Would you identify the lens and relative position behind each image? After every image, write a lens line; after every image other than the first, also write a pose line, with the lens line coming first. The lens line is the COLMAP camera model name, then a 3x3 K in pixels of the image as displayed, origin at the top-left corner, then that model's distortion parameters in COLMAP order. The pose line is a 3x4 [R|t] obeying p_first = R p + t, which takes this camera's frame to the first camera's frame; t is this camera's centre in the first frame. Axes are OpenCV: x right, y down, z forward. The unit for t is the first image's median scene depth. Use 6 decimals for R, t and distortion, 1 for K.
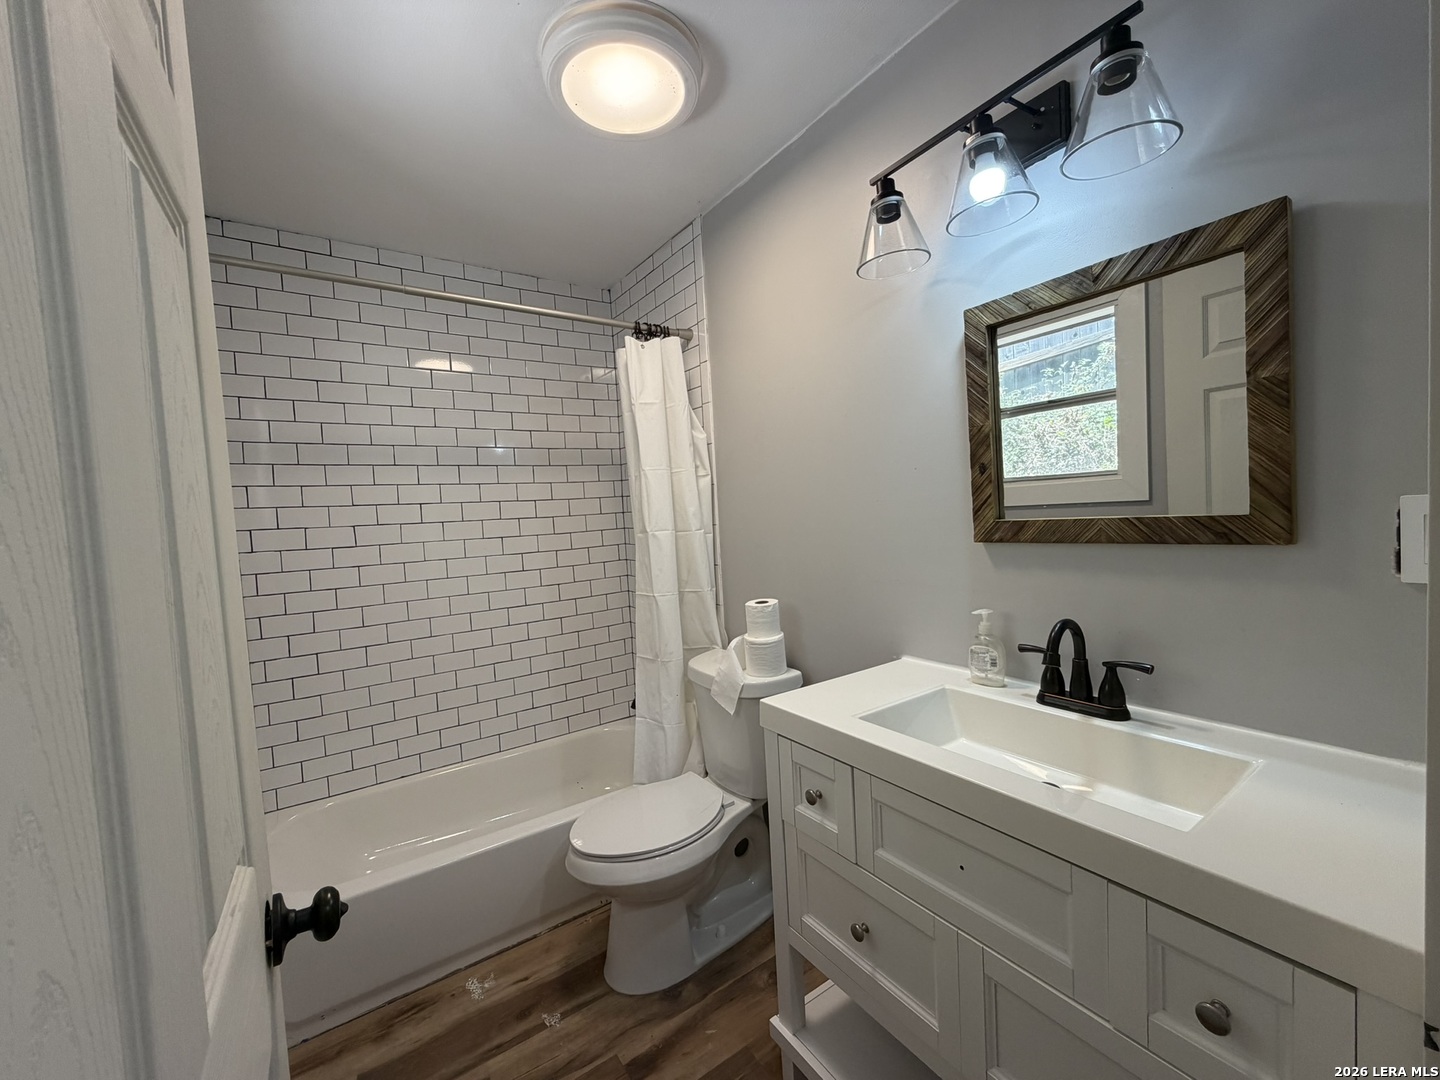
lens RADIAL K [[573.0, 0, 714.2], [0, 573.0, 540.6], [0, 0, 1]] dist [-0.001423, 0.000343]
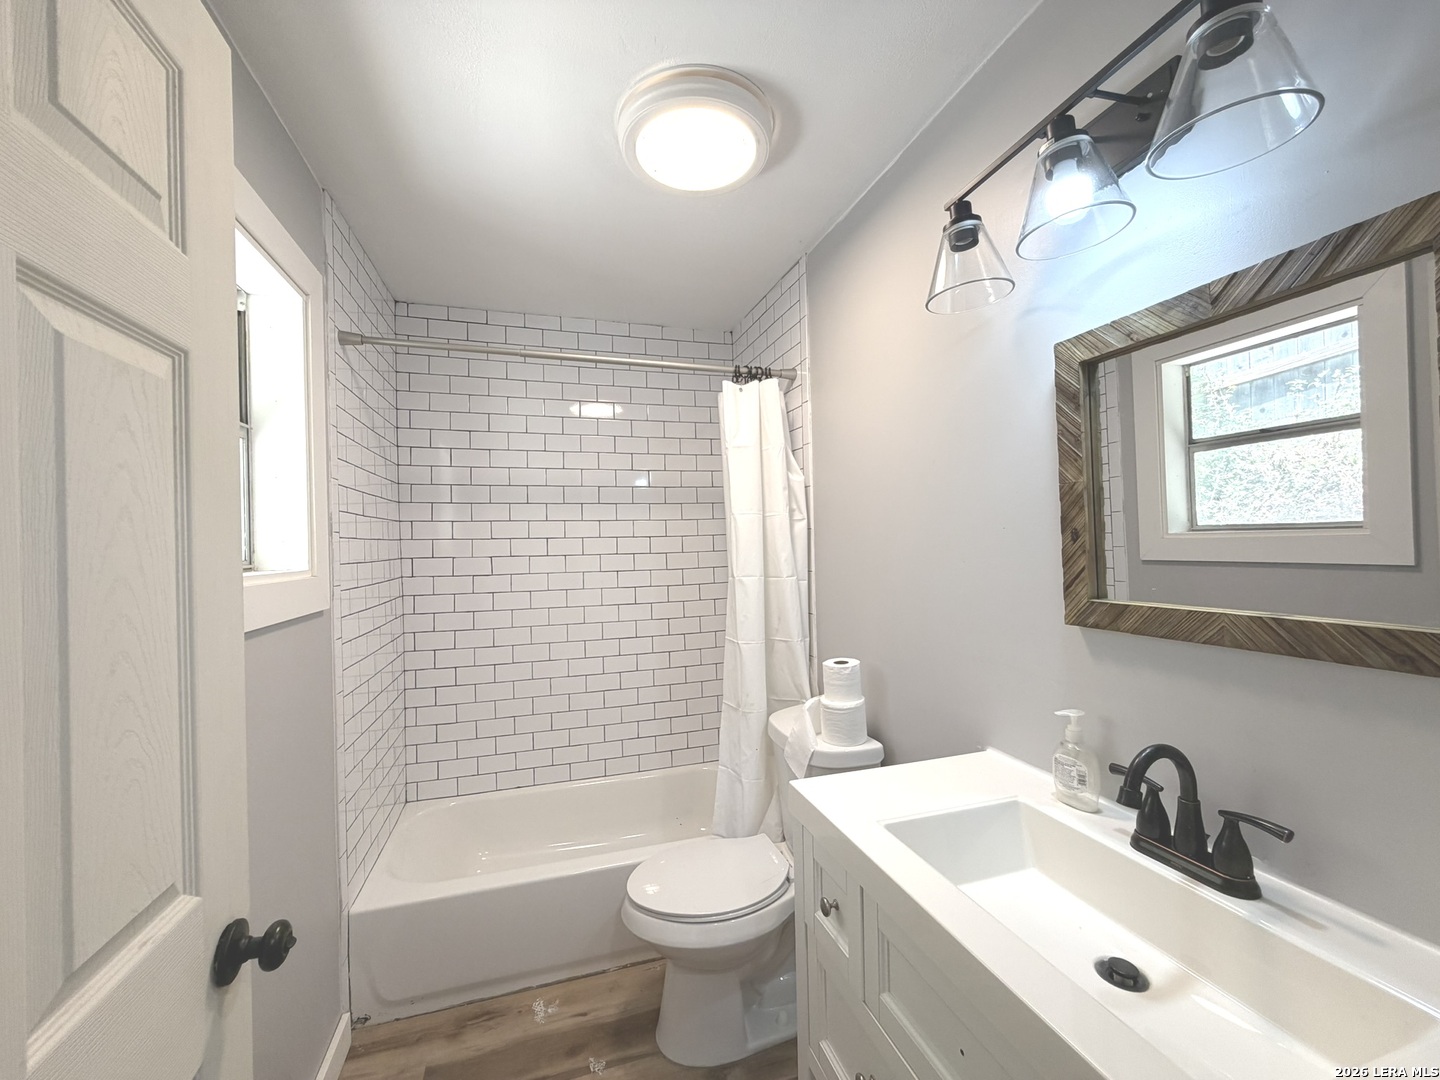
lens RADIAL K [[573.0, 0, 714.2], [0, 573.0, 540.6], [0, 0, 1]] dist [-0.001423, 0.000343]
pose [[0.955890, 0.032158, -0.291961, 0.162339], [-0.044233, 0.998413, -0.034851, -0.049916], [0.290377, 0.046228, 0.955795, 0.056342]]
